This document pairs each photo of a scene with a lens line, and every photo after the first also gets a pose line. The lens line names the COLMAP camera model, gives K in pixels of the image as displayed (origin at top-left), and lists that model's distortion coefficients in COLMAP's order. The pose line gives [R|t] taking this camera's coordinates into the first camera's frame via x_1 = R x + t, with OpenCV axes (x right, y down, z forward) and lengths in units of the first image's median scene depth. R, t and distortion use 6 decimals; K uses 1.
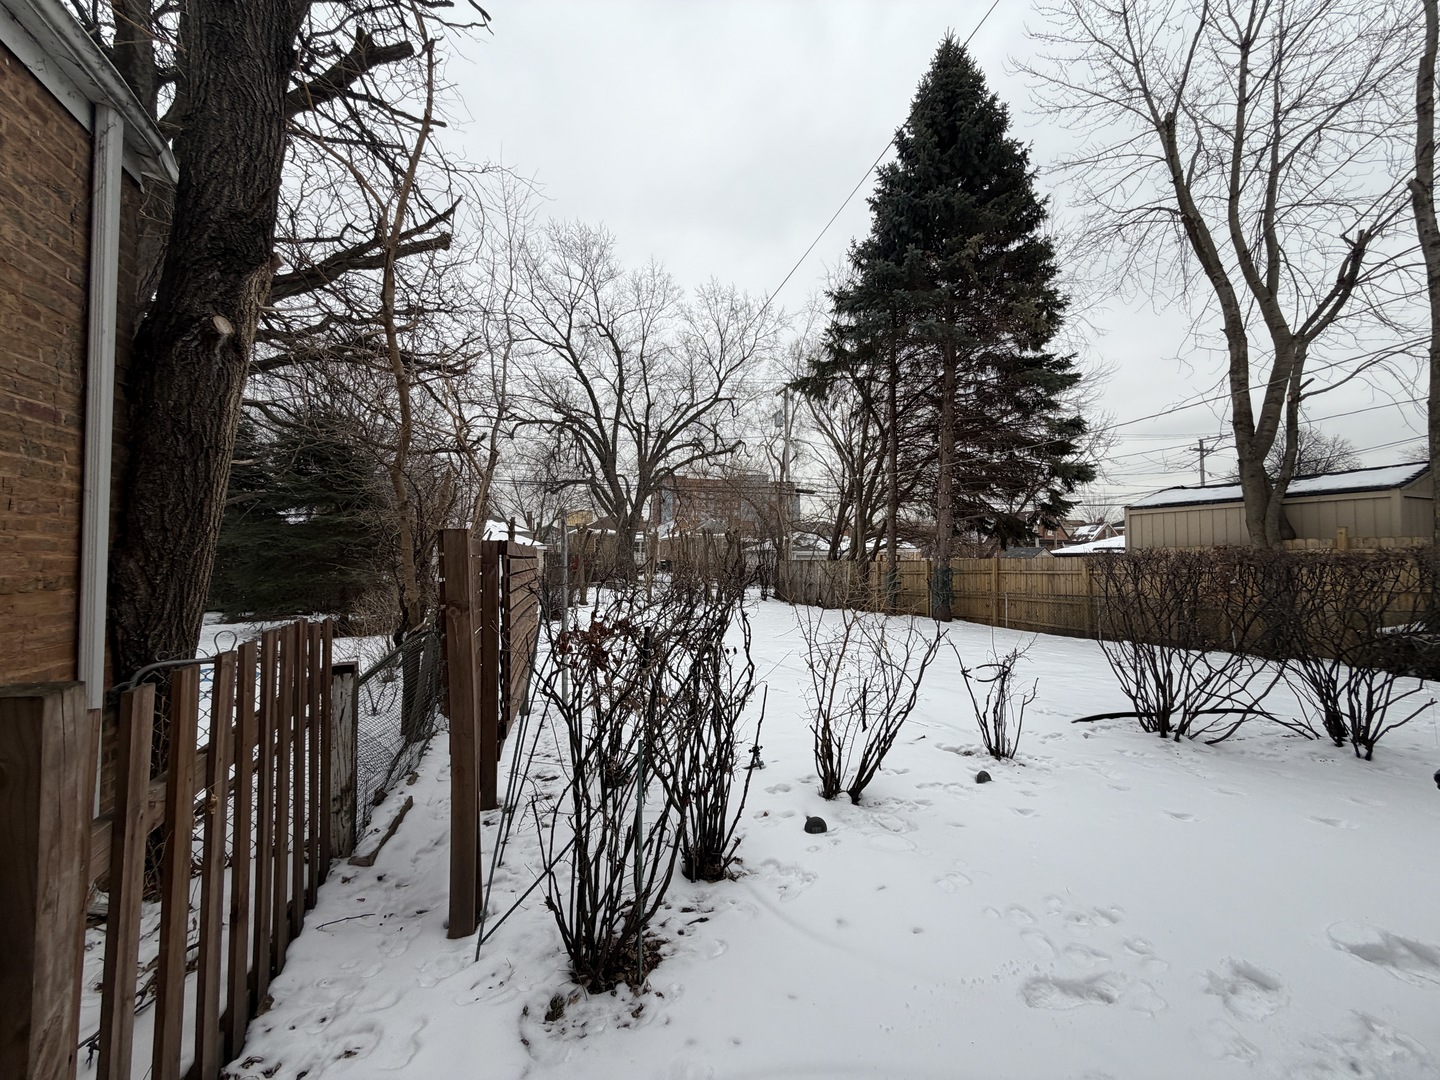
lens RADIAL K [[573.7, 0, 716.9], [0, 573.7, 538.2], [0, 0, 1]] dist [-0.000743, 0.000175]
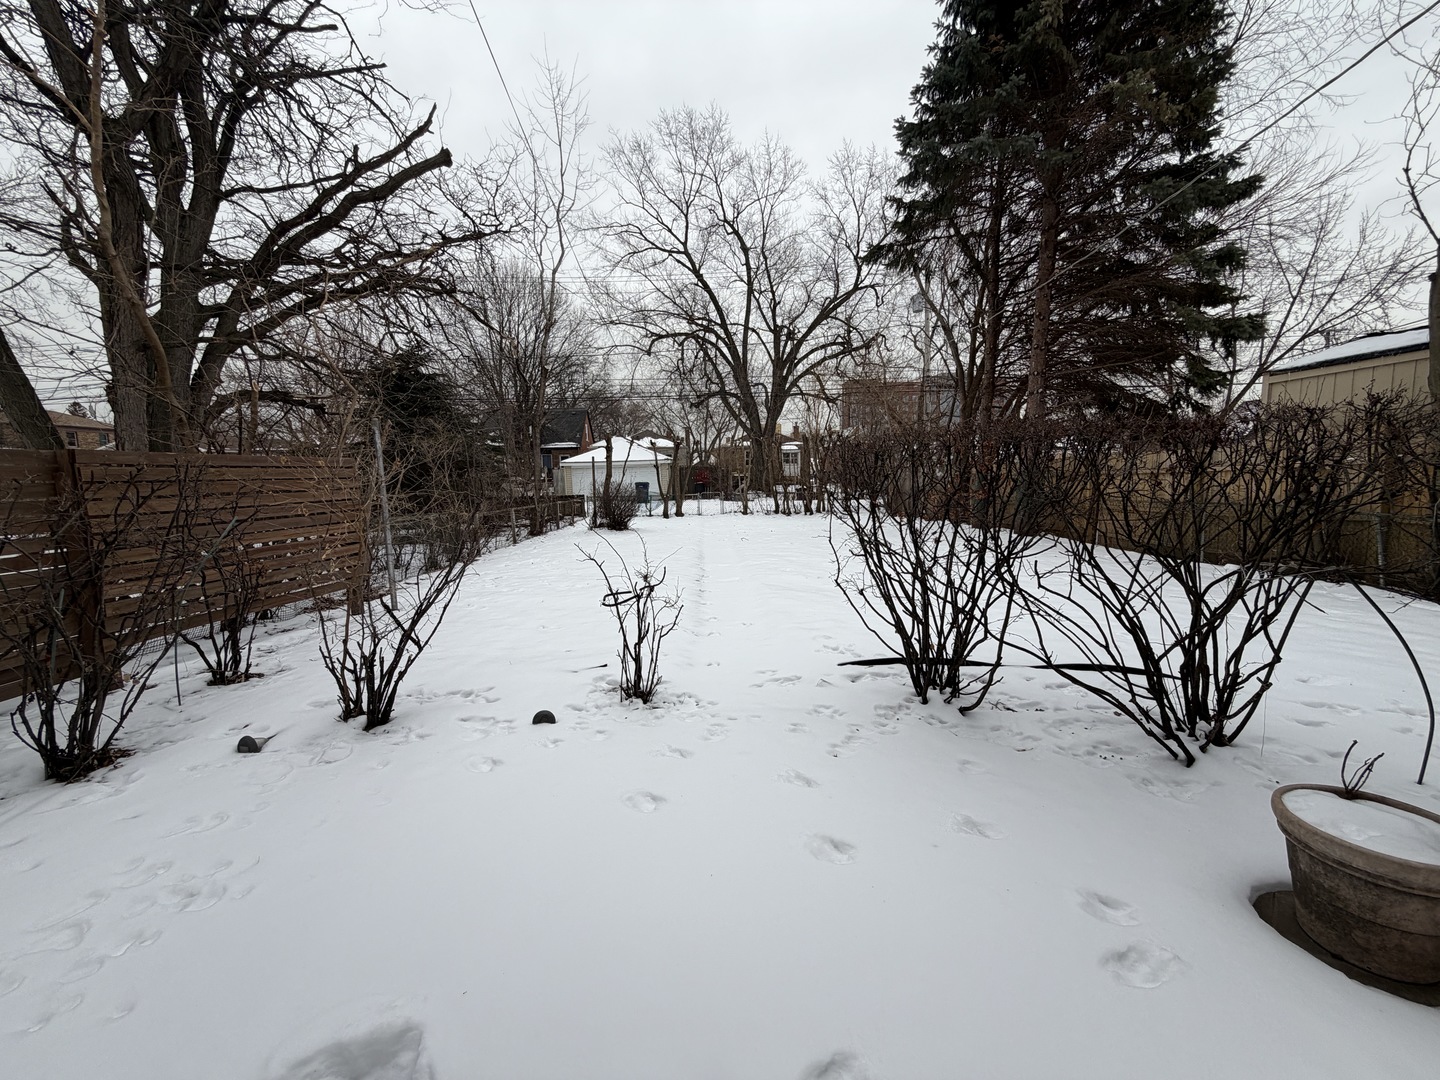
lens RADIAL K [[573.7, 0, 716.9], [0, 573.7, 538.2], [0, 0, 1]] dist [-0.000743, 0.000175]
pose [[0.944783, 0.010038, -0.327542, 0.111763], [0.039910, 0.988565, 0.145416, 0.006024], [0.325257, -0.150459, 0.933579, 0.041043]]
